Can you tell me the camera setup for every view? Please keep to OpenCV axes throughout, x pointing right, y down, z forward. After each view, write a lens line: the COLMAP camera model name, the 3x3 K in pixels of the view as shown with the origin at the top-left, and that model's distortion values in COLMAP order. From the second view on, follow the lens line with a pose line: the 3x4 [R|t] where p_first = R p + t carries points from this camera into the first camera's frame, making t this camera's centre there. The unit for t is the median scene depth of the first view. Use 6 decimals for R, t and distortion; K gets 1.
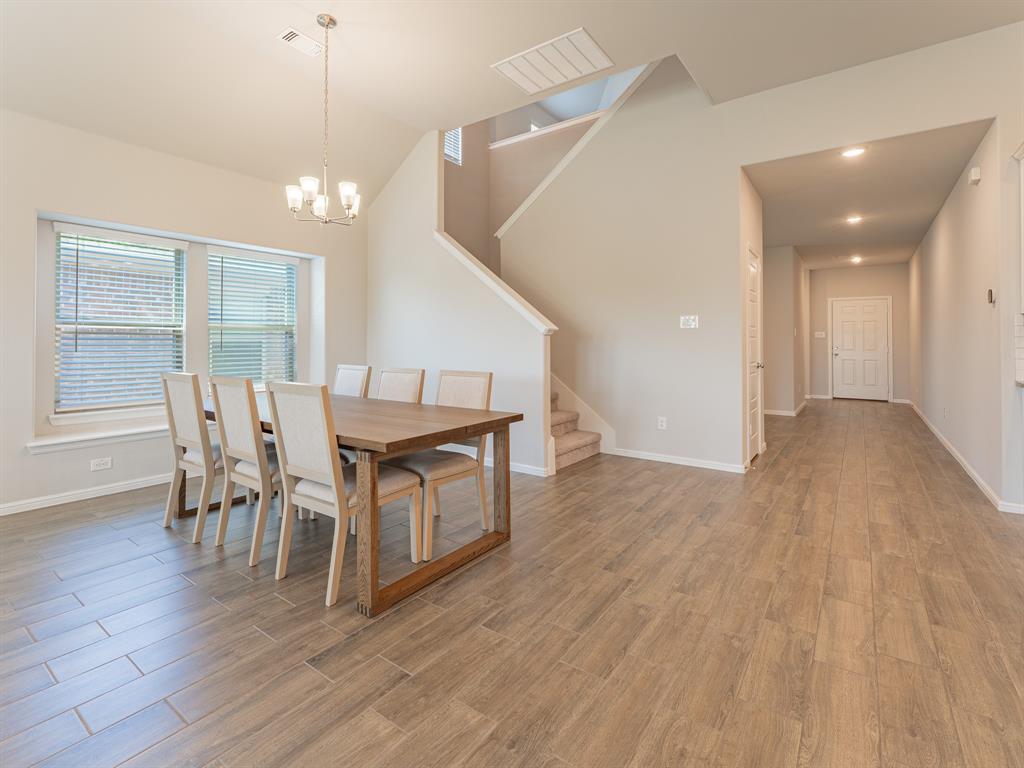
lens RADIAL K [[483.8, 0, 507.9], [0, 483.8, 337.1], [0, 0, 1]] dist [0.004417, -0.002337]
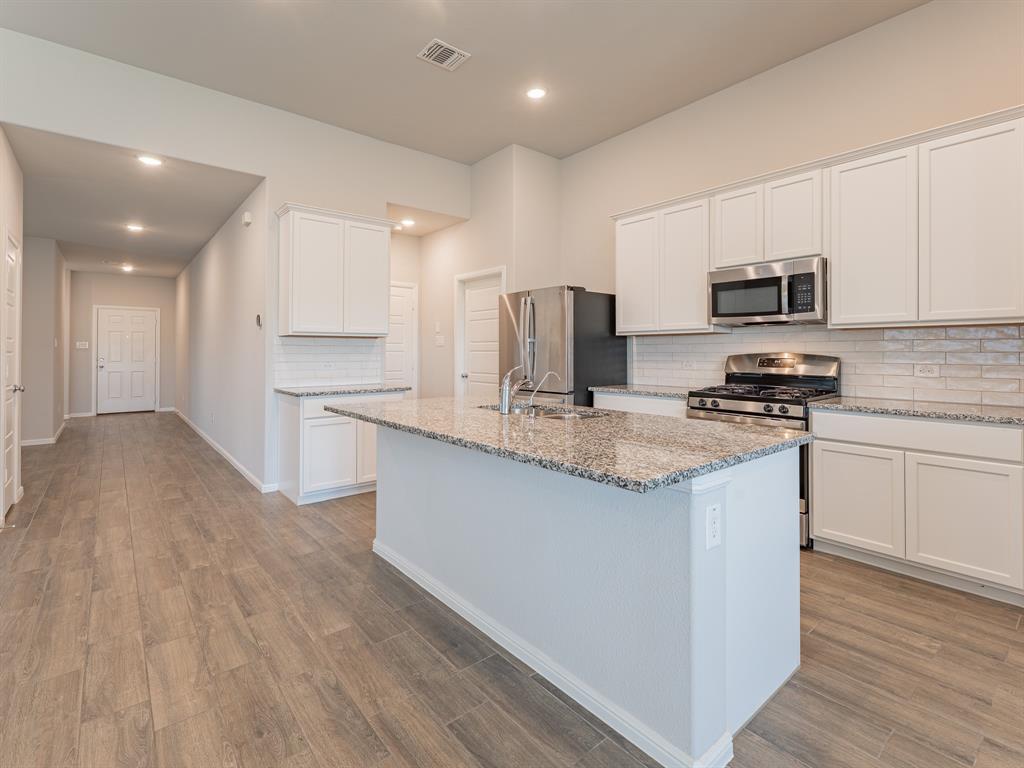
lens RADIAL K [[483.8, 0, 497.7], [0, 483.8, 348.1], [0, 0, 1]] dist [0.004417, -0.002337]
pose [[0.265643, 0.006238, 0.964051, -0.030798], [-0.012700, 0.999915, -0.002971, -0.019856], [-0.963988, -0.011455, 0.265700, 0.096172]]
